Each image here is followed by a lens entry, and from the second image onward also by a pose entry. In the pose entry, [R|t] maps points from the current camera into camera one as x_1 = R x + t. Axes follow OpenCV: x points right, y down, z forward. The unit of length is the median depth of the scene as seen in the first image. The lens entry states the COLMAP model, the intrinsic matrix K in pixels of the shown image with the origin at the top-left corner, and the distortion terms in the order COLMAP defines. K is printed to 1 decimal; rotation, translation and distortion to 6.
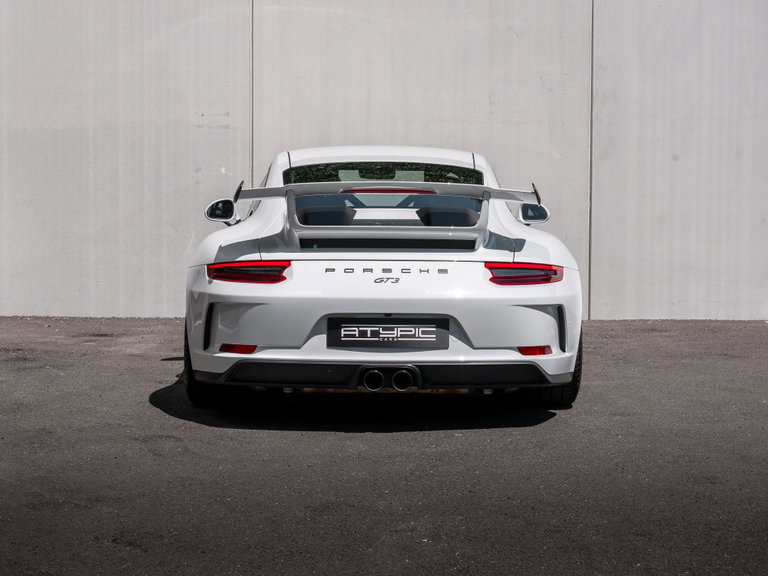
lens RADIAL K [[1398.1, 0, 384.0], [0, 1398.1, 288.0], [0, 0, 1]] dist [-0.024812, 0.093183]
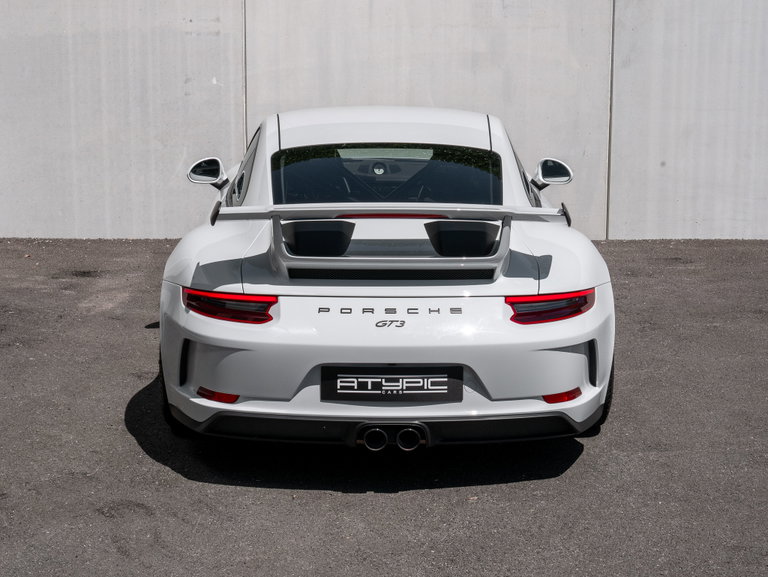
lens RADIAL K [[1359.1, 0, 383.6], [0, 1359.1, 251.5], [0, 0, 1]] dist [-0.028029, 0.114945]
pose [[0.999990, -0.001419, -0.004263, 0.001393], [0.001899, 0.993386, 0.114809, -0.138843], [0.004072, -0.114816, 0.993378, 0.174575]]
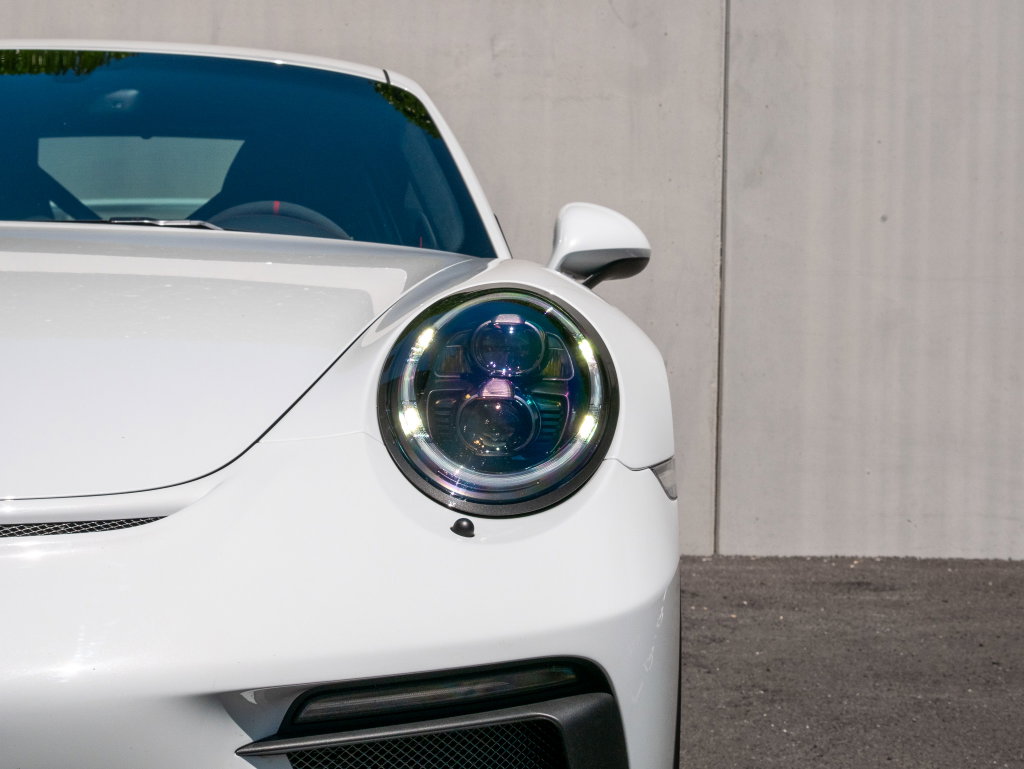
lens RADIAL K [[1941.4, 0, 510.5], [0, 1941.4, 405.5], [0, 0, 1]] dist [0.029896, -0.046536]
pose [[0.999874, 0.015871, 0.000510, 0.153262], [-0.015838, 0.999095, -0.039487, 0.002357], [-0.001137, 0.039474, 0.999220, 0.739448]]
